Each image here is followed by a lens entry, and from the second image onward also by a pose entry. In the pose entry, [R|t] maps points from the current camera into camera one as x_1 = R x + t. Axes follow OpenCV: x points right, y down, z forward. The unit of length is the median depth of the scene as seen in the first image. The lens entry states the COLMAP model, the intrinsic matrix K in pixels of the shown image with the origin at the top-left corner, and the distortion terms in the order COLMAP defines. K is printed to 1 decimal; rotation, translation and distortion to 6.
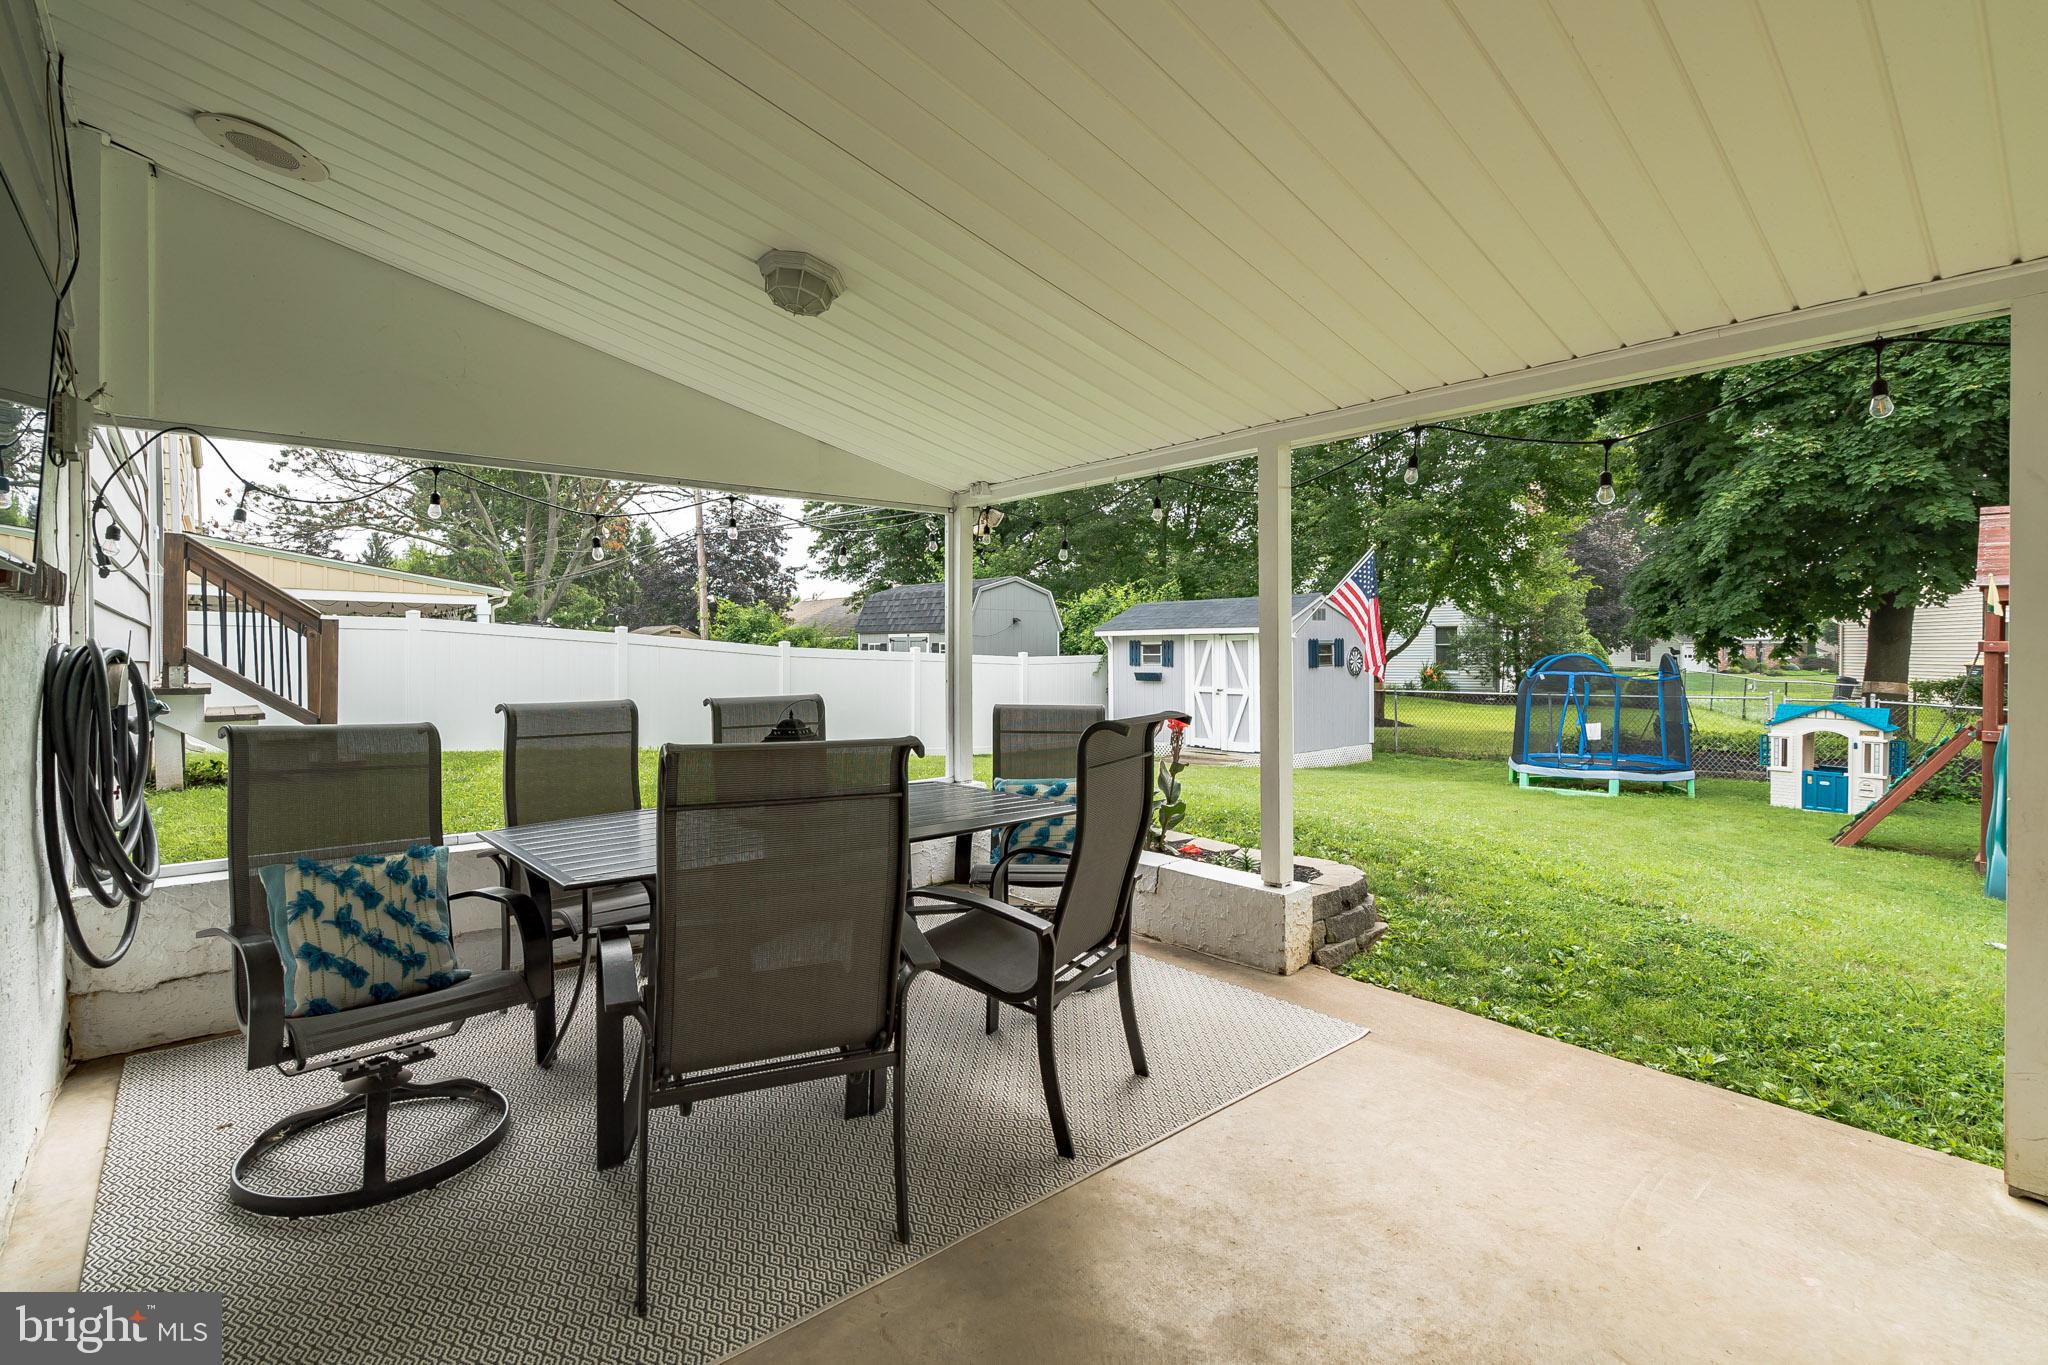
lens RADIAL K [[929.4, 0, 1021.5], [0, 929.4, 668.4], [0, 0, 1]] dist [0.012407, 0.000452]
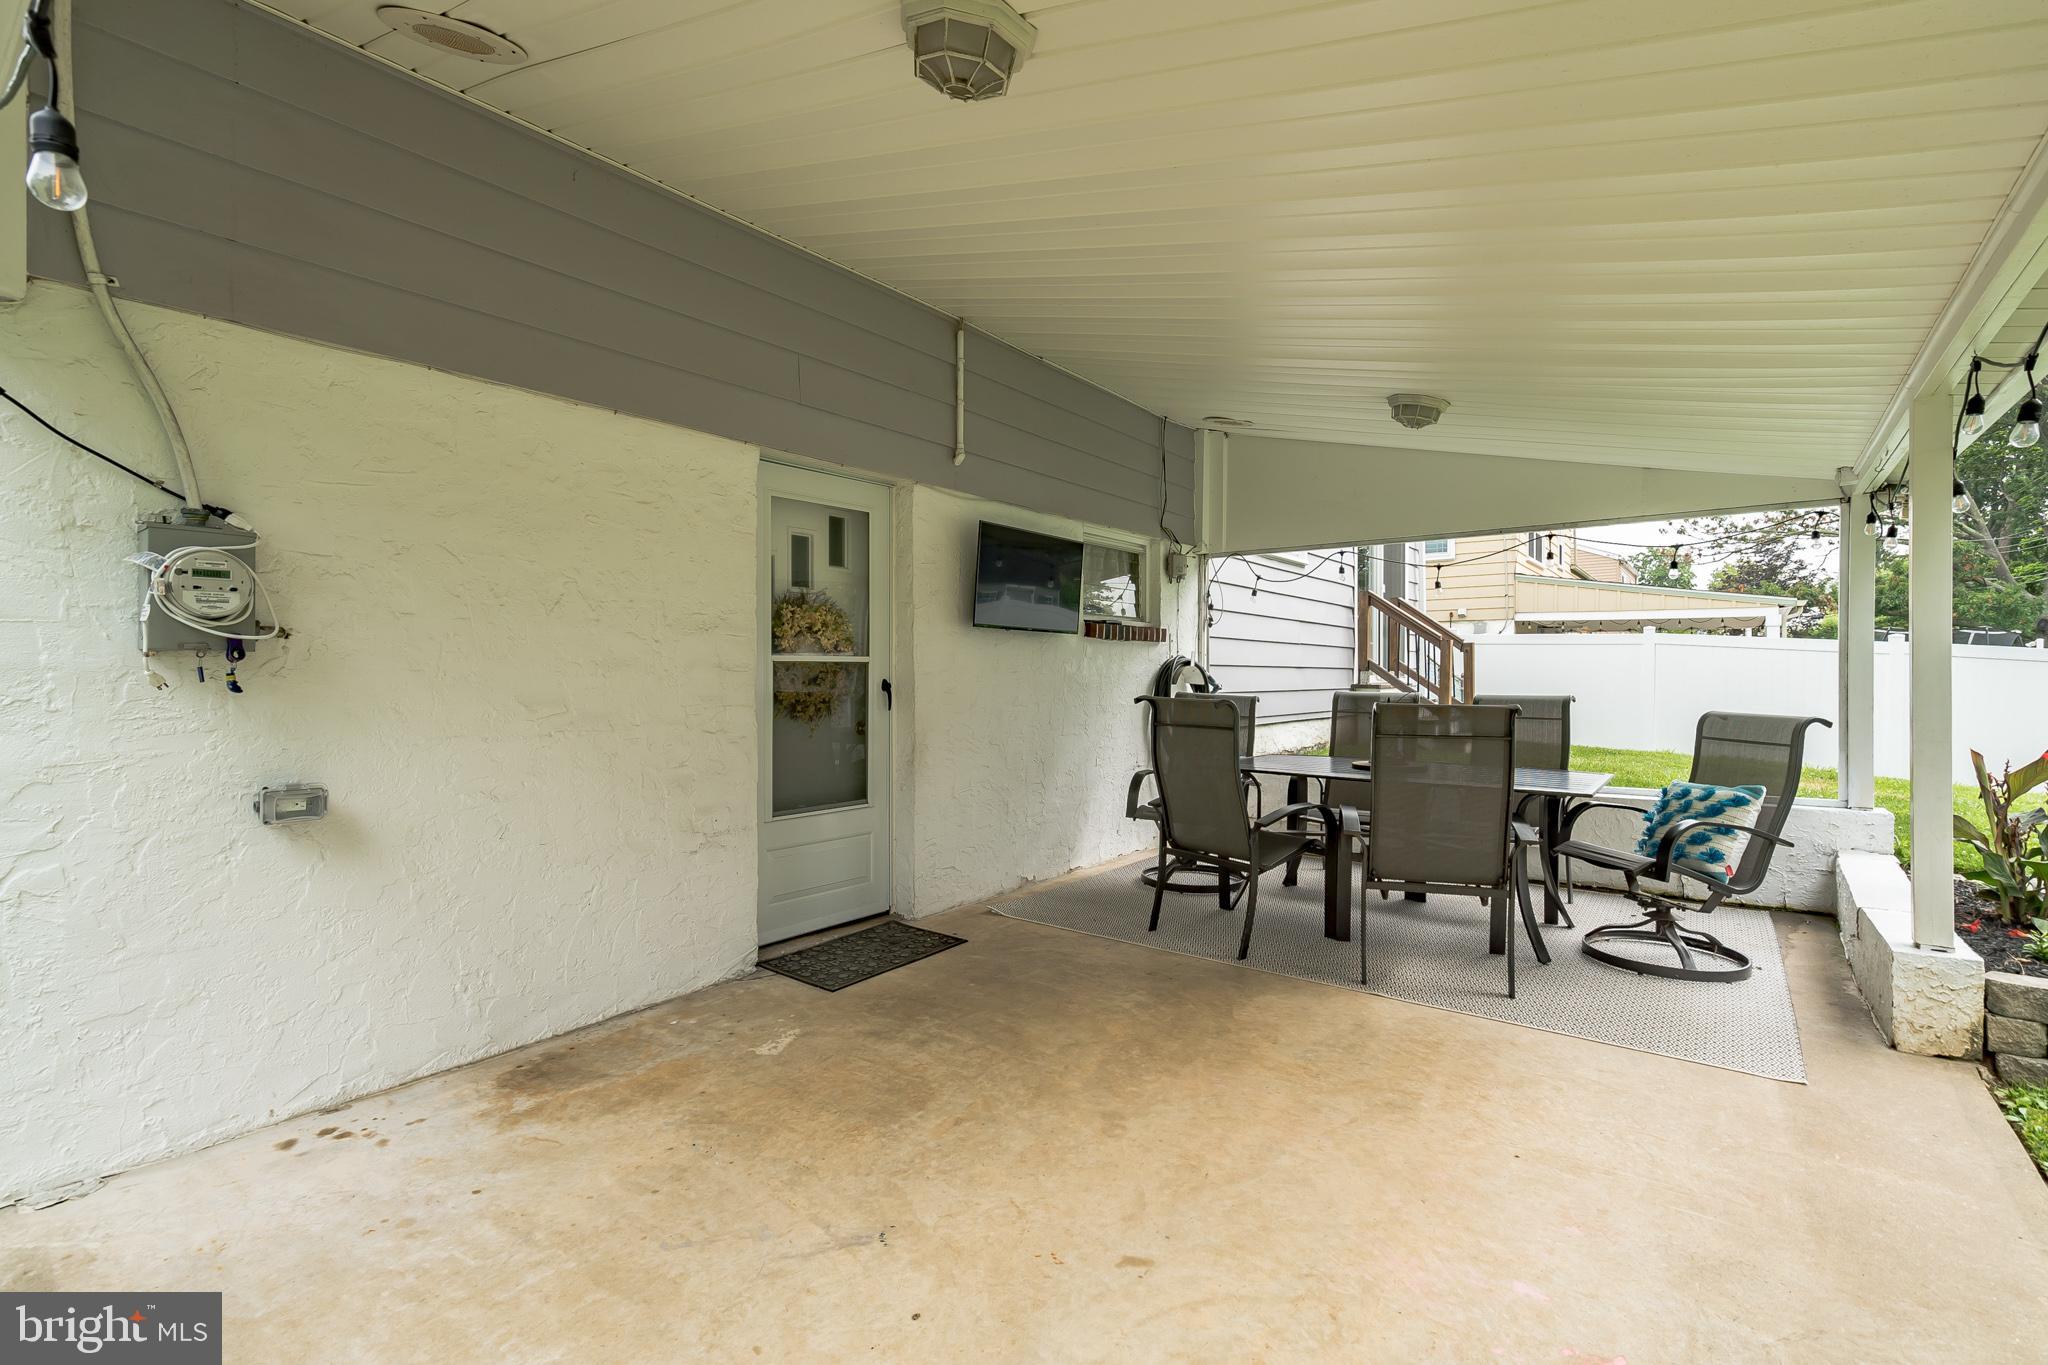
lens RADIAL K [[929.4, 0, 1021.5], [0, 929.4, 668.4], [0, 0, 1]] dist [0.012407, 0.000452]
pose [[0.236673, 0.002214, -0.971587, 0.314255], [-0.017329, 0.999848, -0.001943, 0.003394], [0.971435, 0.017296, 0.236675, 0.020631]]
